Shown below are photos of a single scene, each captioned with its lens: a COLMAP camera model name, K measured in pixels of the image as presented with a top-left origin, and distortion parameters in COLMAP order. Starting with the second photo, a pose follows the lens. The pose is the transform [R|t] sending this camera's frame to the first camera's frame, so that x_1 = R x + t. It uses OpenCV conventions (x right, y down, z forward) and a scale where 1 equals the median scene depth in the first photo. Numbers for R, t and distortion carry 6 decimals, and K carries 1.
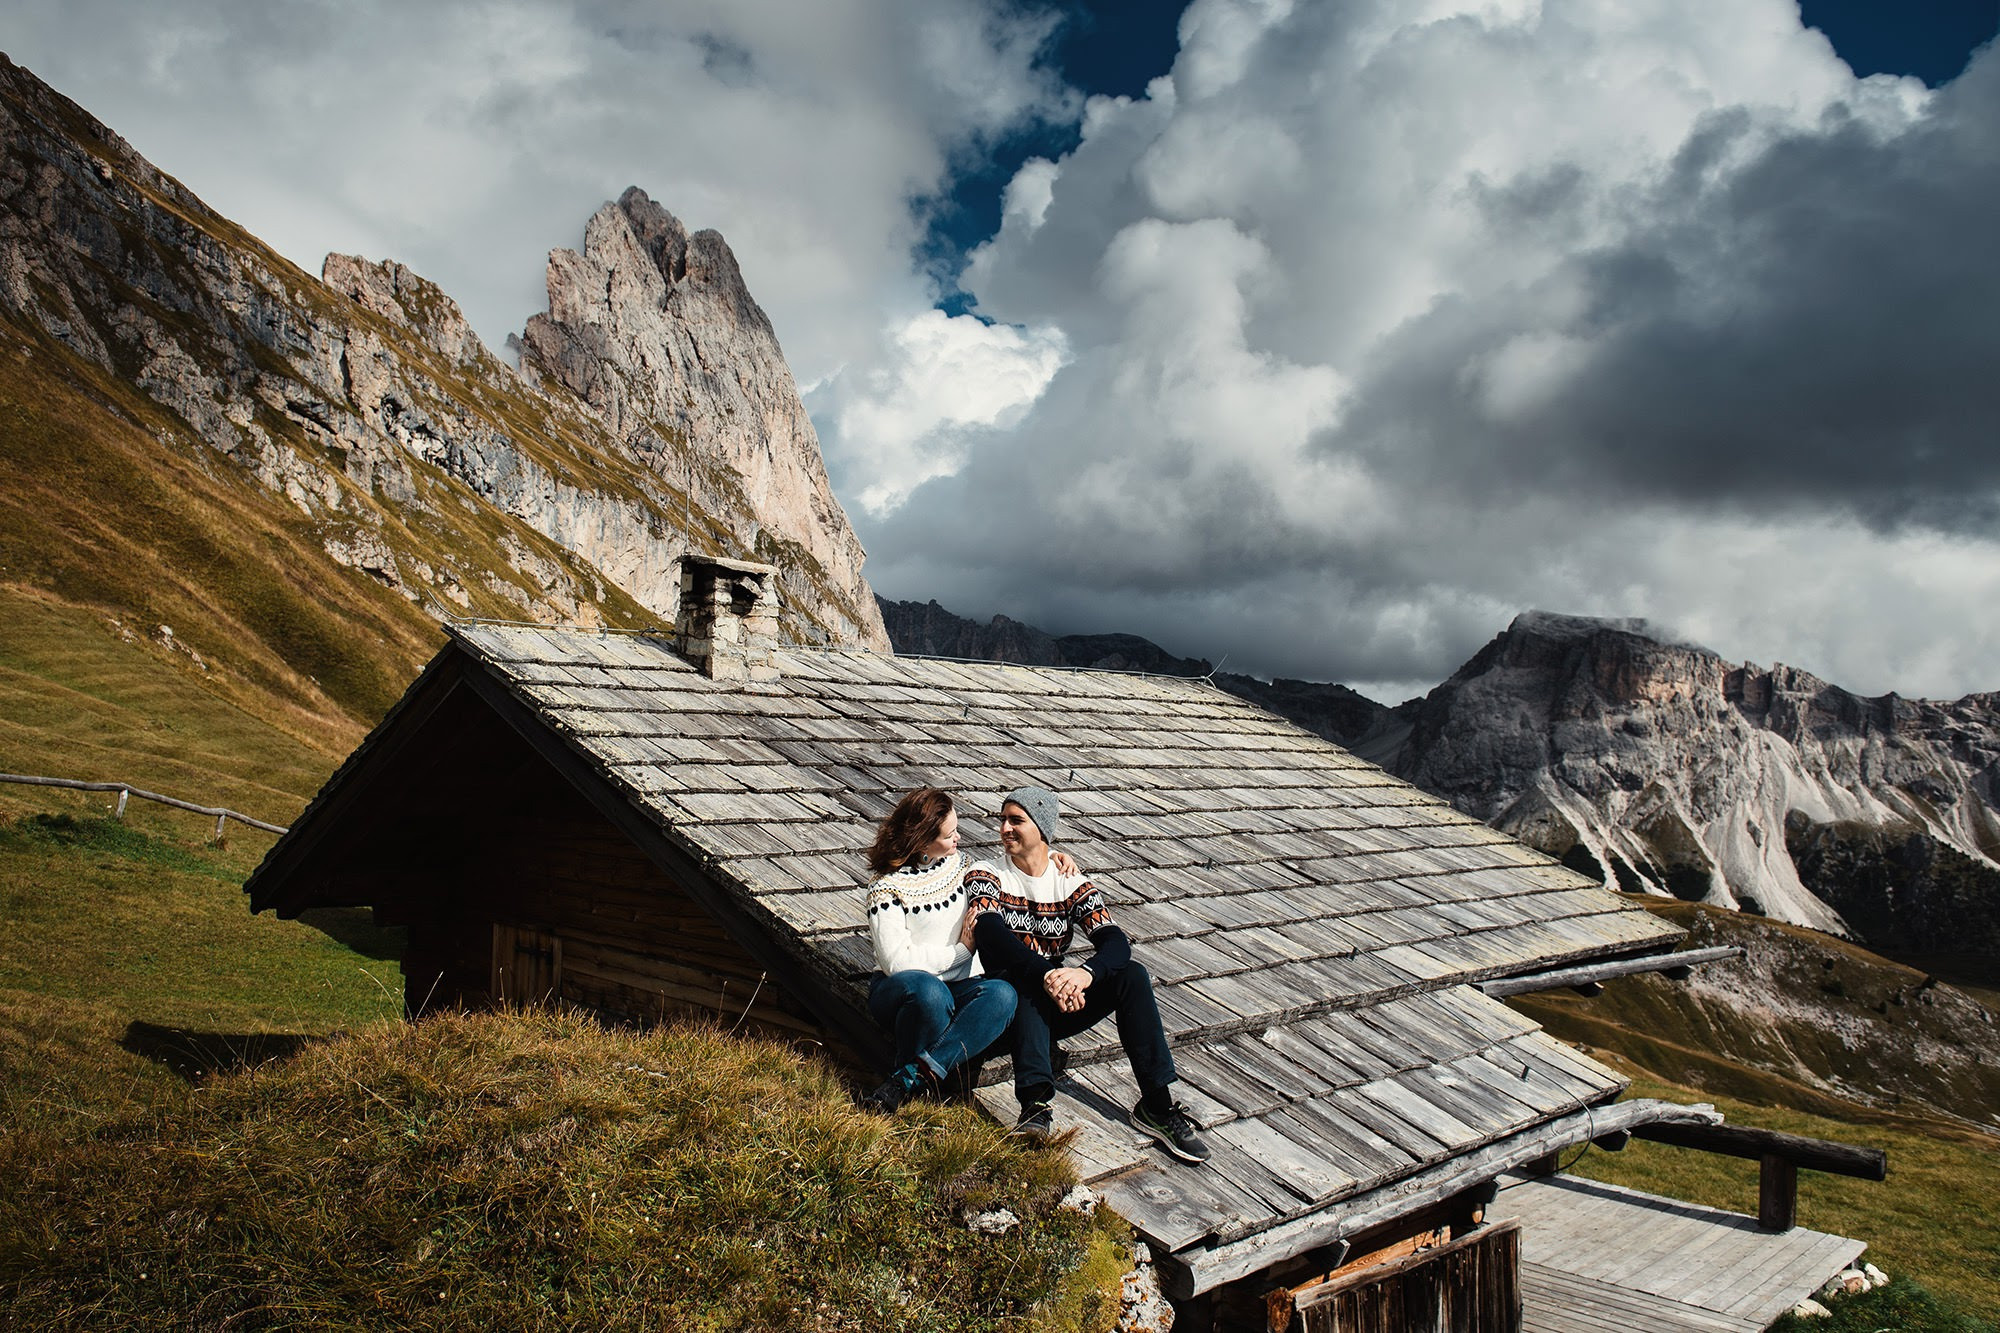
lens RADIAL K [[1450.0, 0, 913.1], [0, 1450.0, 697.5], [0, 0, 1]] dist [-0.052050, -0.001783]
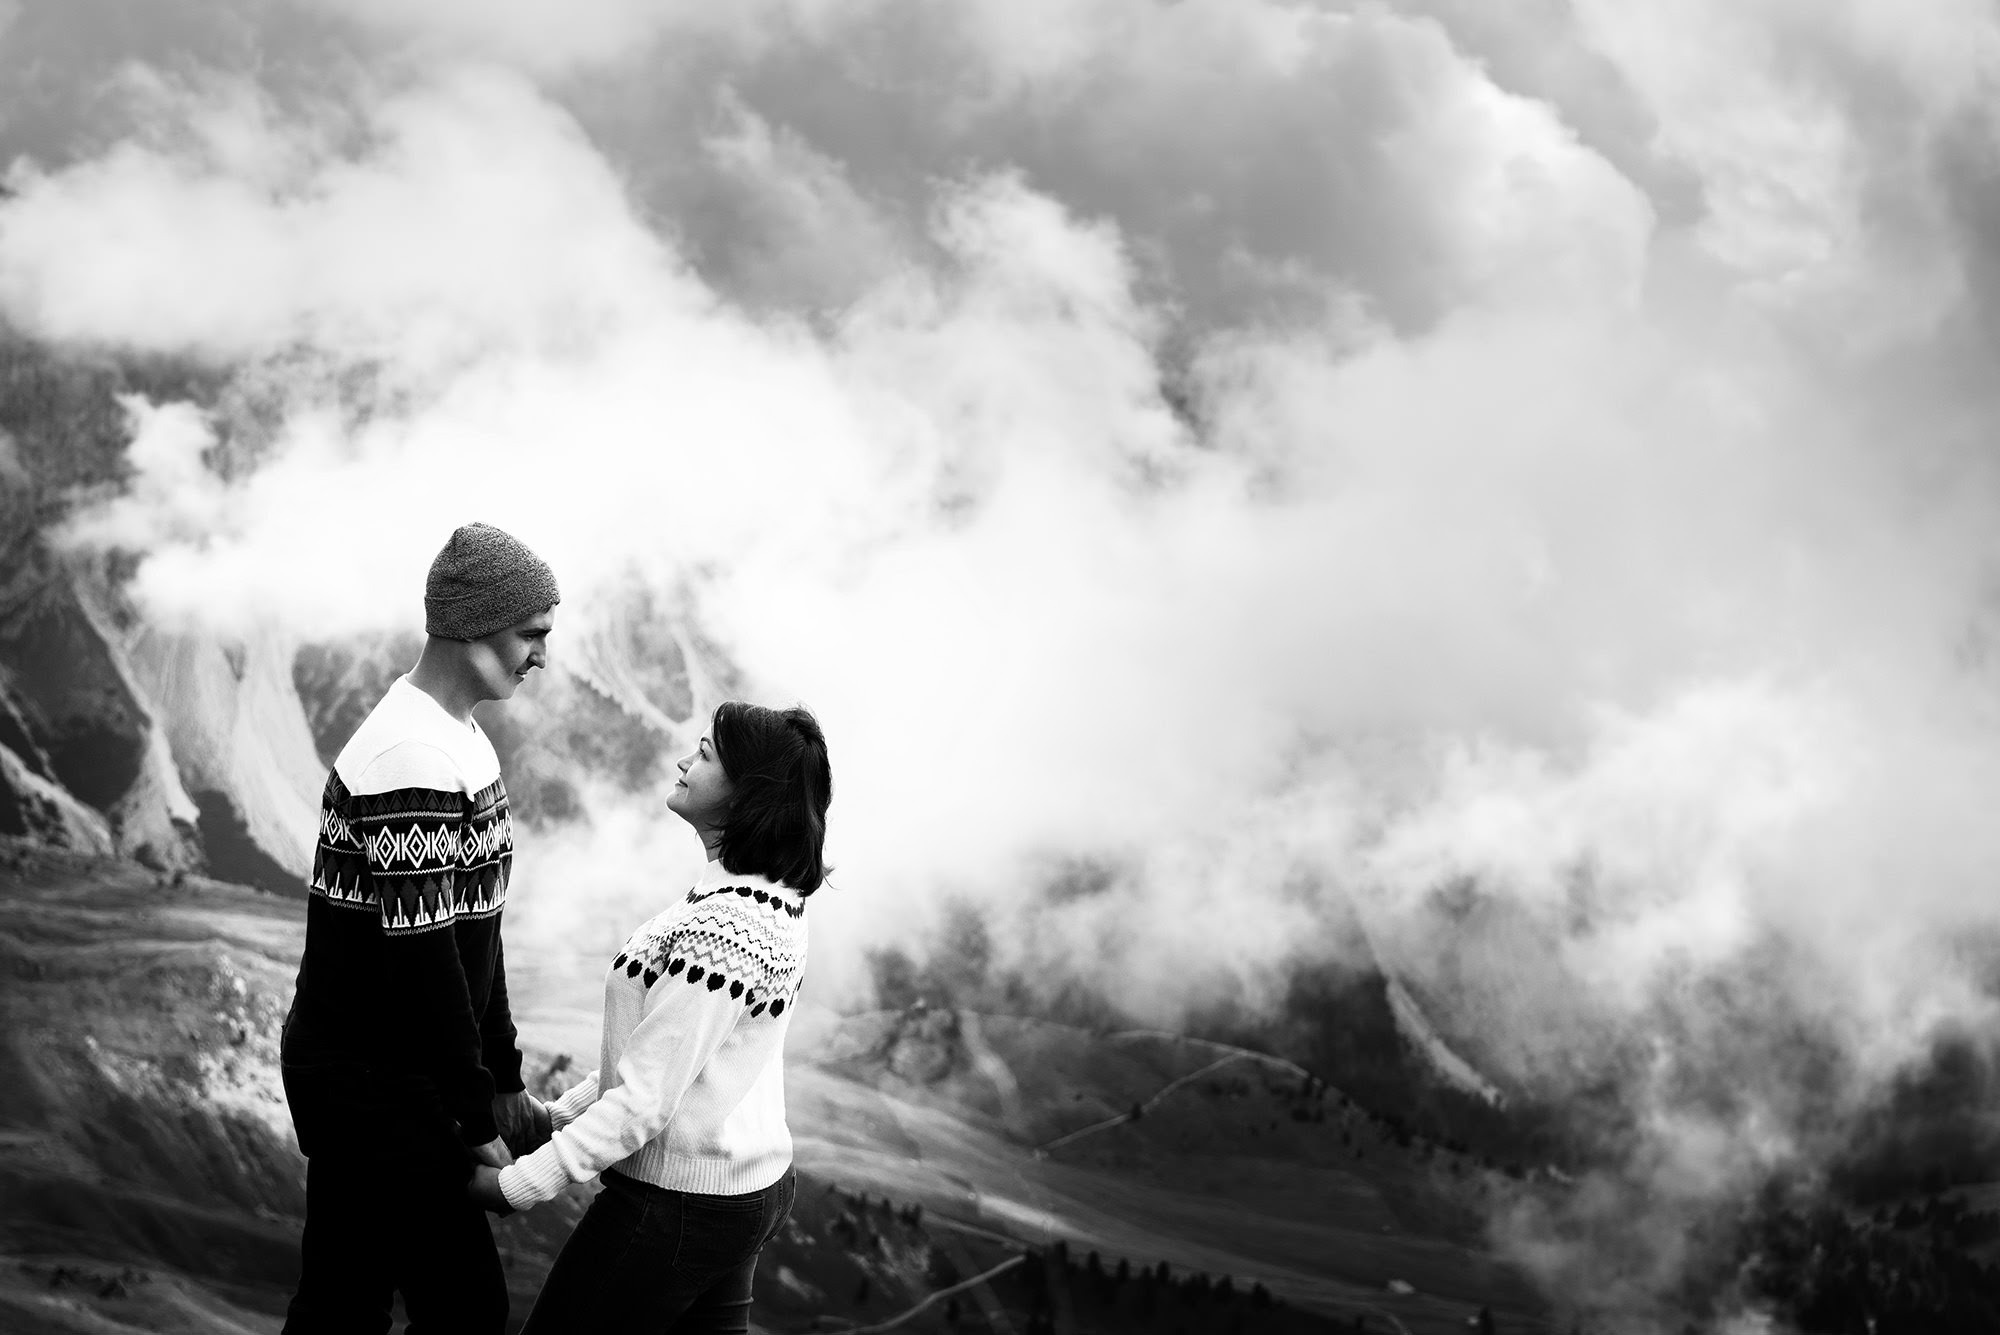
lens RADIAL K [[3858.7, 0, 941.0], [0, 3858.7, 678.3], [0, 0, 1]] dist [0.096207, 0.000000]
pose [[0.748640, -0.010424, 0.662895, -0.078921], [-0.075331, 0.992063, 0.100675, -0.042495], [-0.658684, -0.125306, 0.741913, -0.099431]]
